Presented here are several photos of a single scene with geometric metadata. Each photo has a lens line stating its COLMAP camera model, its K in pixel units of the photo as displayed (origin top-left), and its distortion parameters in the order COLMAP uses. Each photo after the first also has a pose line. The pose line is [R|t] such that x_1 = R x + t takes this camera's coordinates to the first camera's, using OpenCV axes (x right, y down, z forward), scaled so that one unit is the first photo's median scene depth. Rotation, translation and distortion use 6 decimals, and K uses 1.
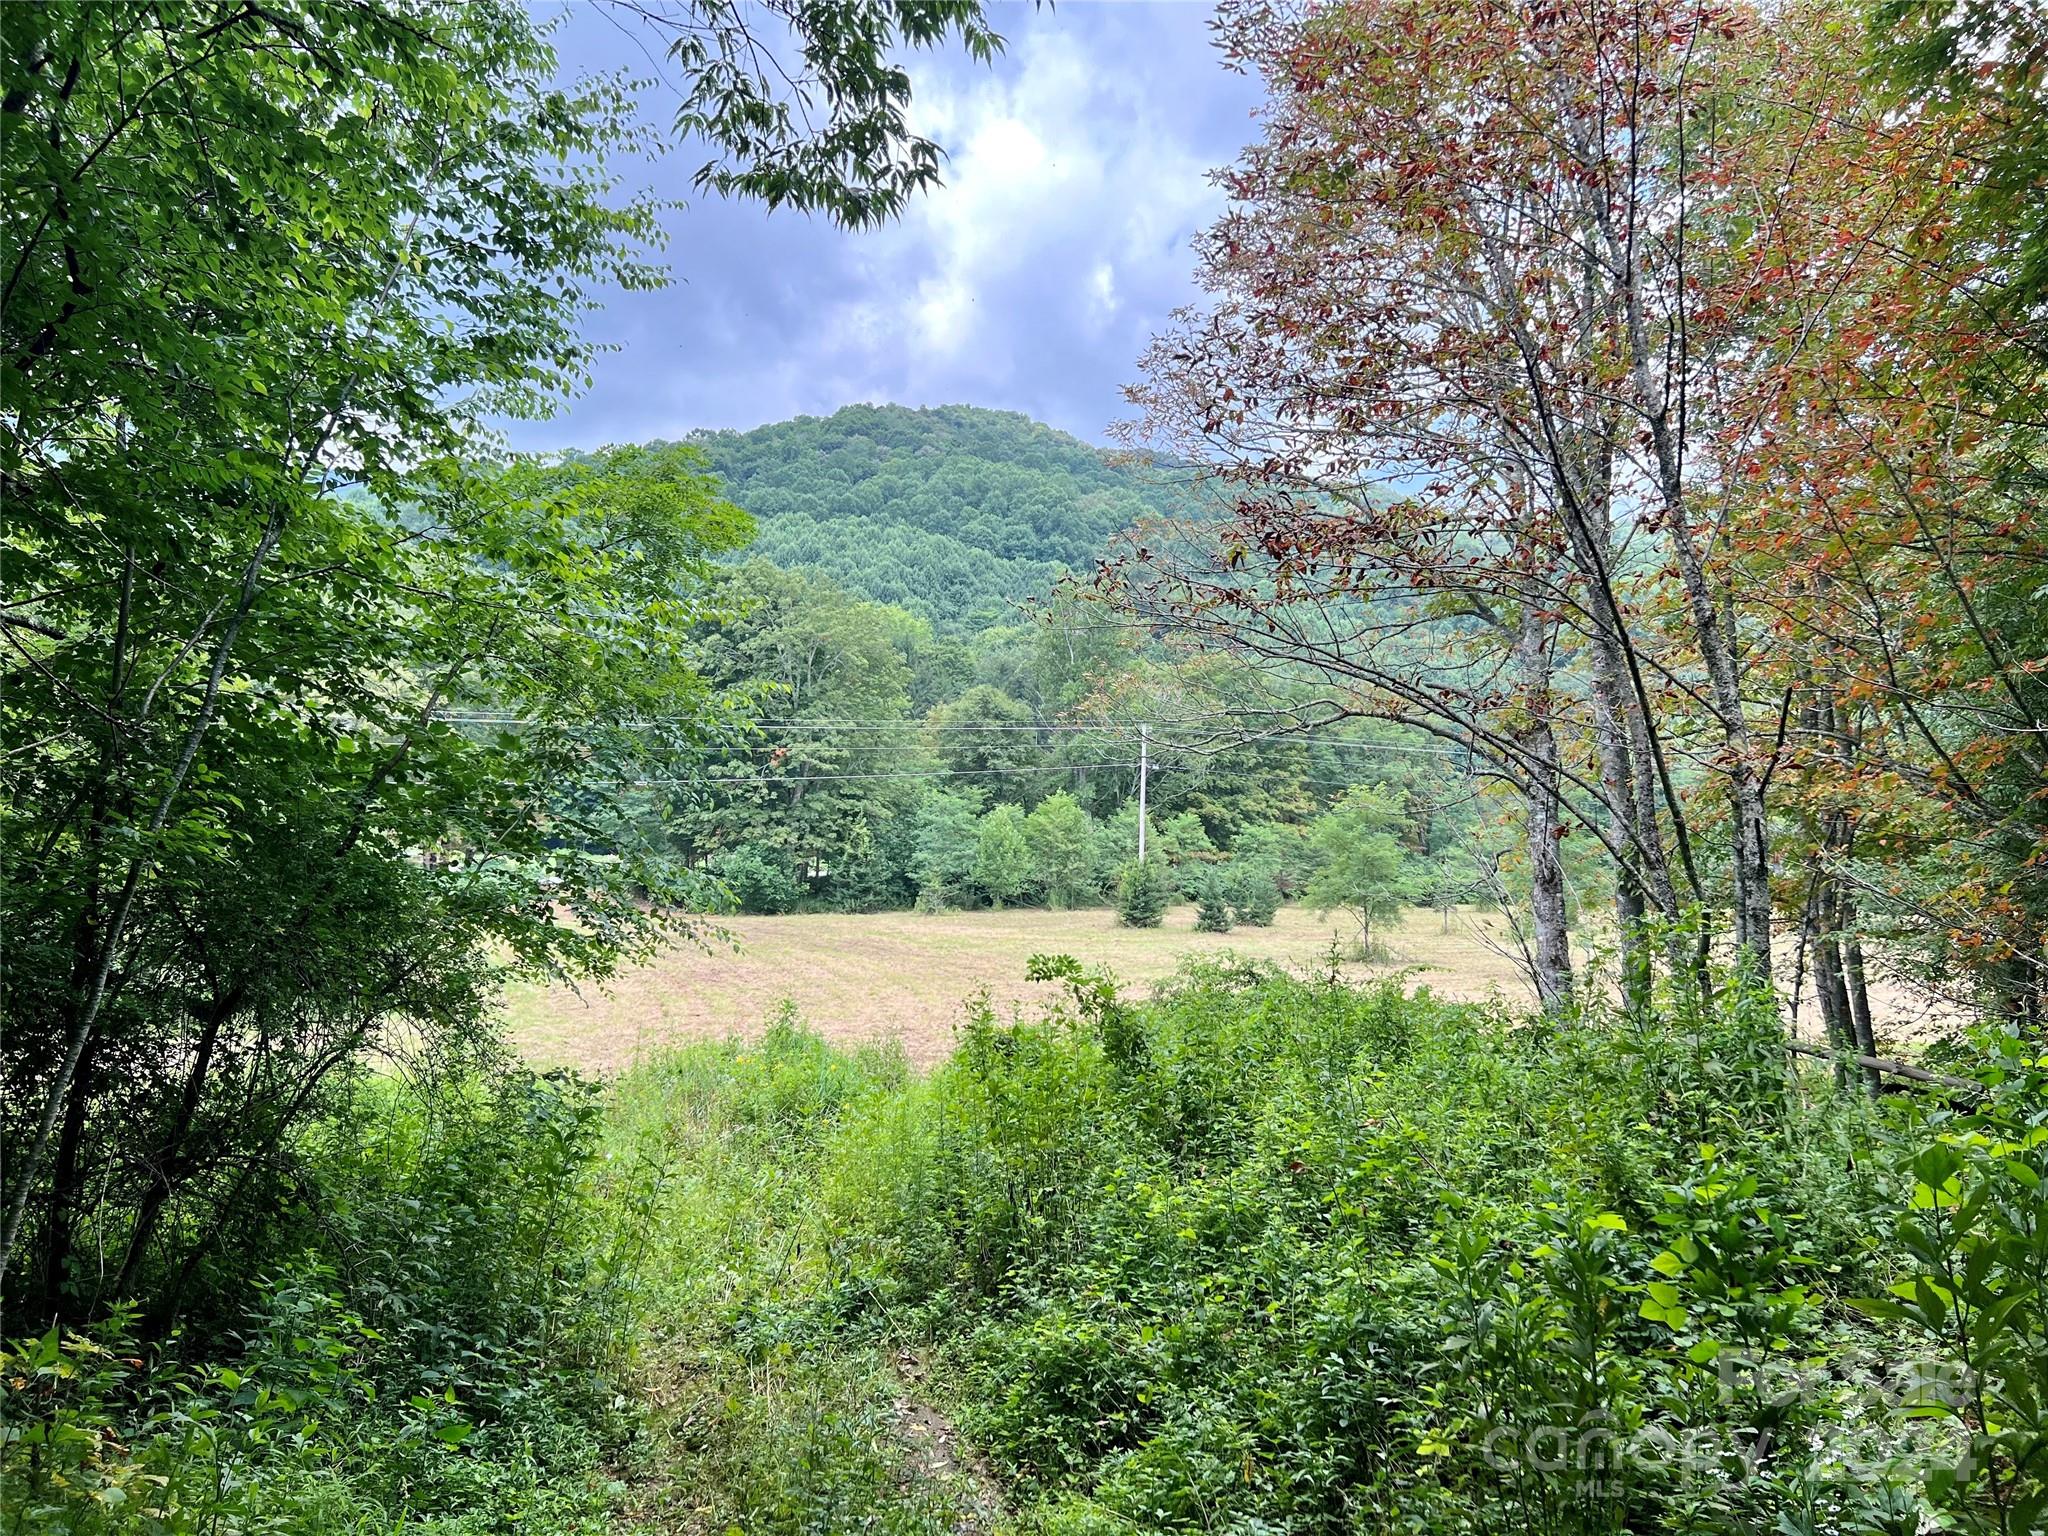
lens RADIAL K [[1540.9, 0, 1029.7], [0, 1540.9, 770.6], [0, 0, 1]] dist [0.037737, 0.001333]
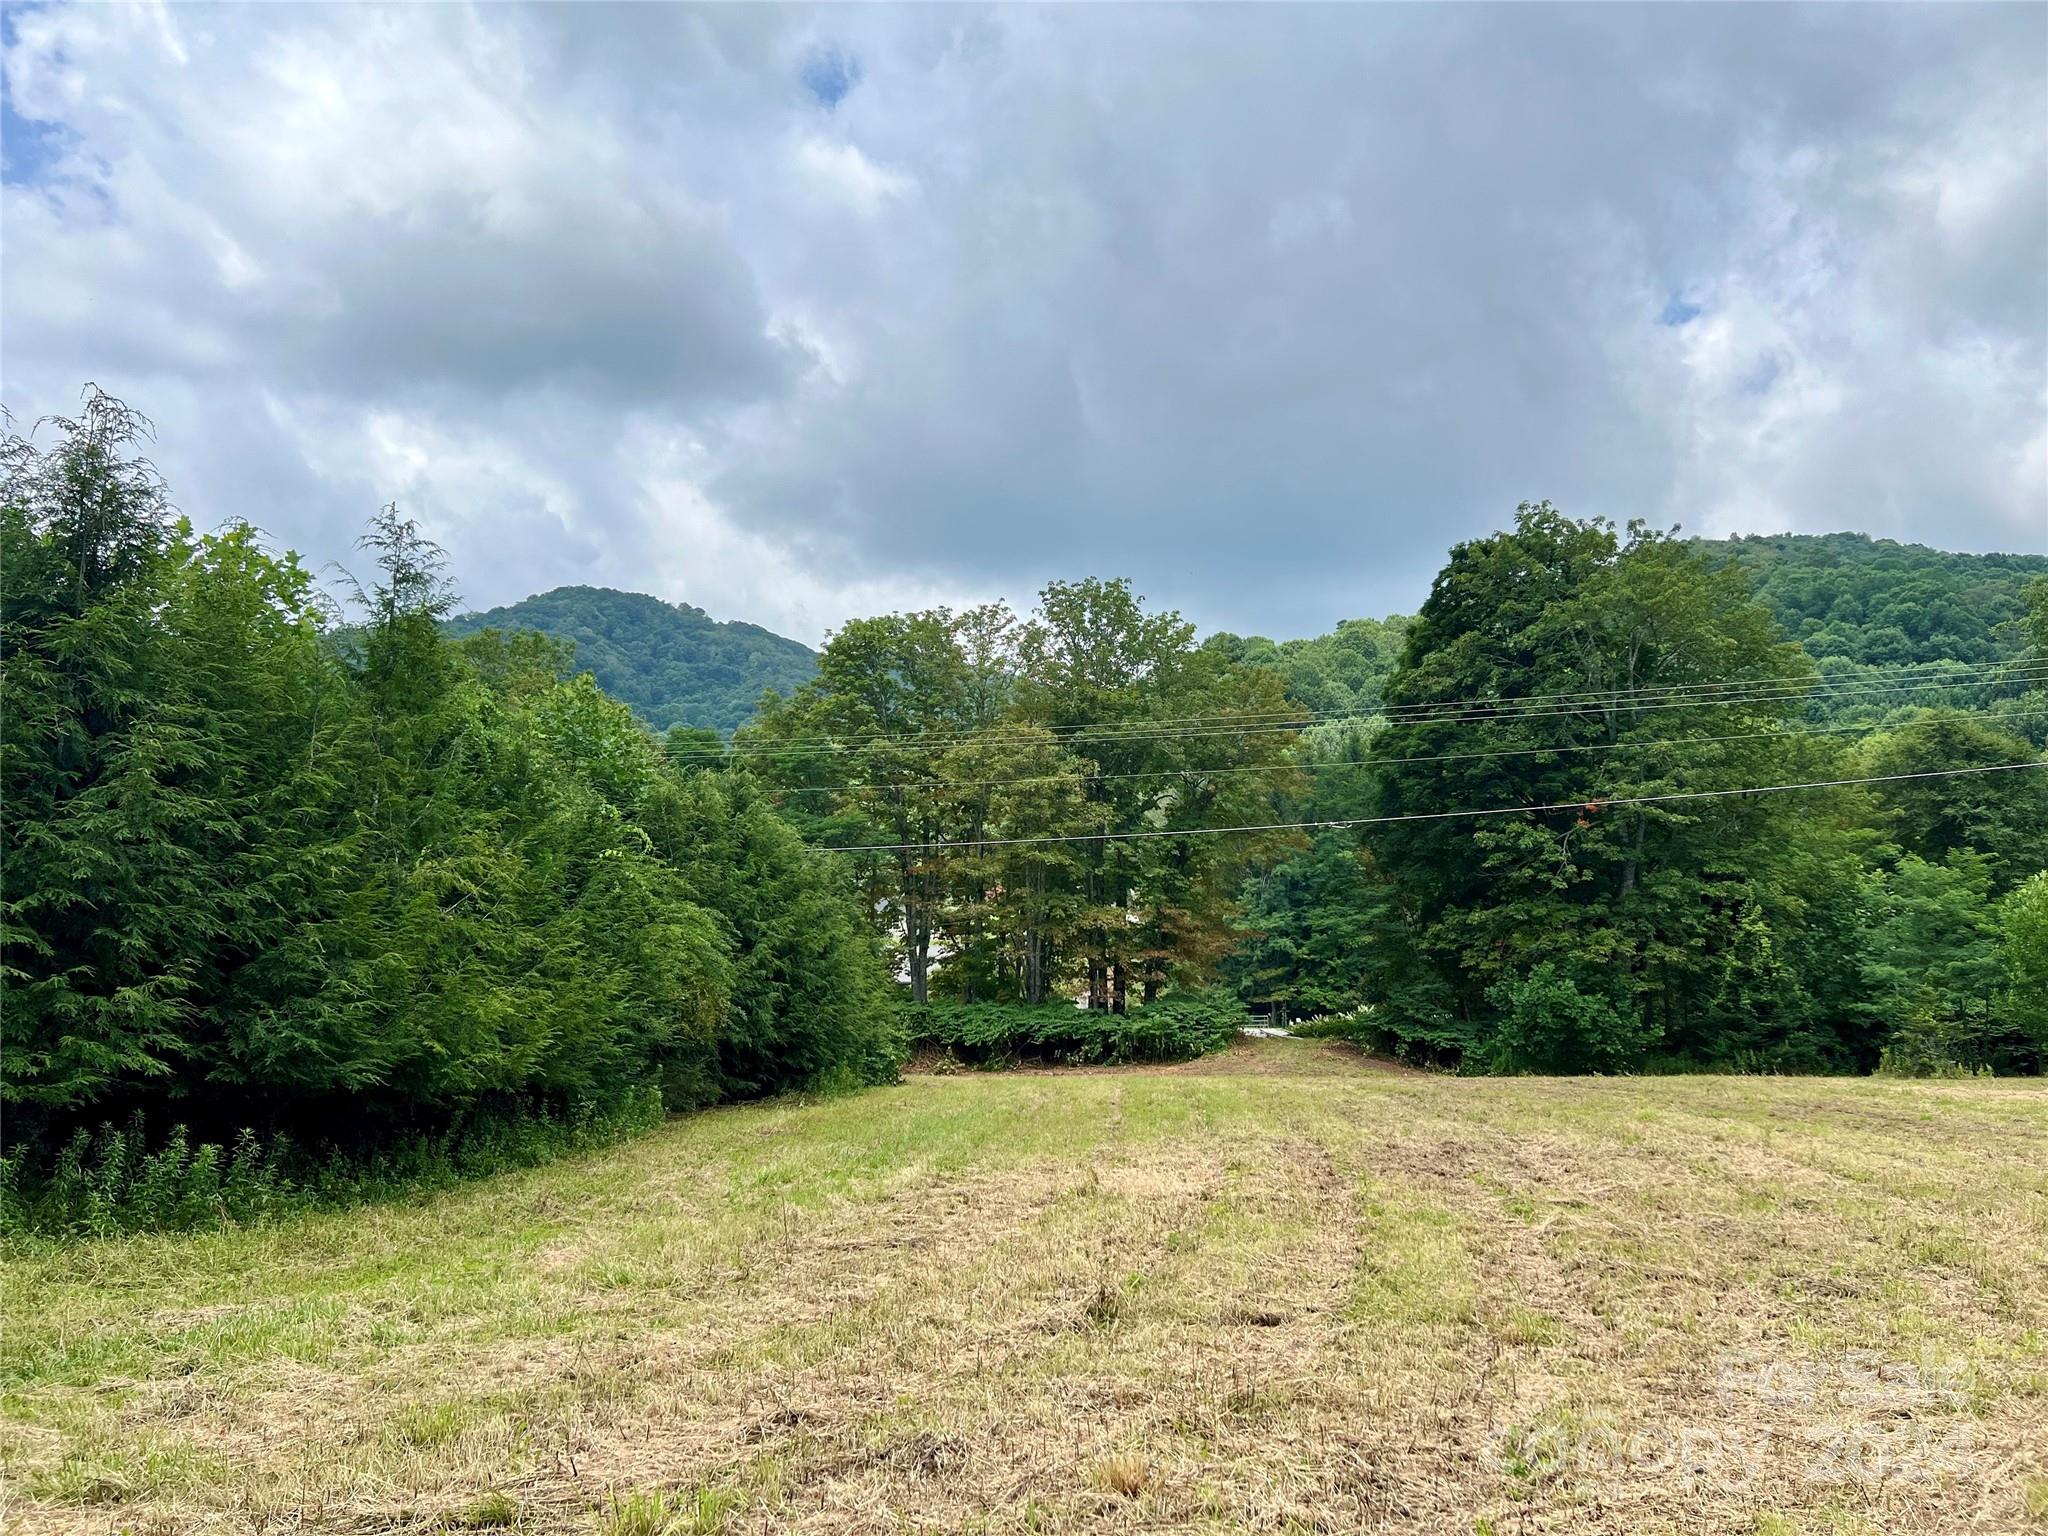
lens RADIAL K [[1540.9, 0, 1024.9], [0, 1540.9, 756.5], [0, 0, 1]] dist [0.037737, 0.001333]
pose [[0.871327, -0.099303, -0.480549, -0.060756], [0.033223, 0.989000, -0.144133, 0.049449], [0.489576, 0.109622, 0.865042, 0.357750]]
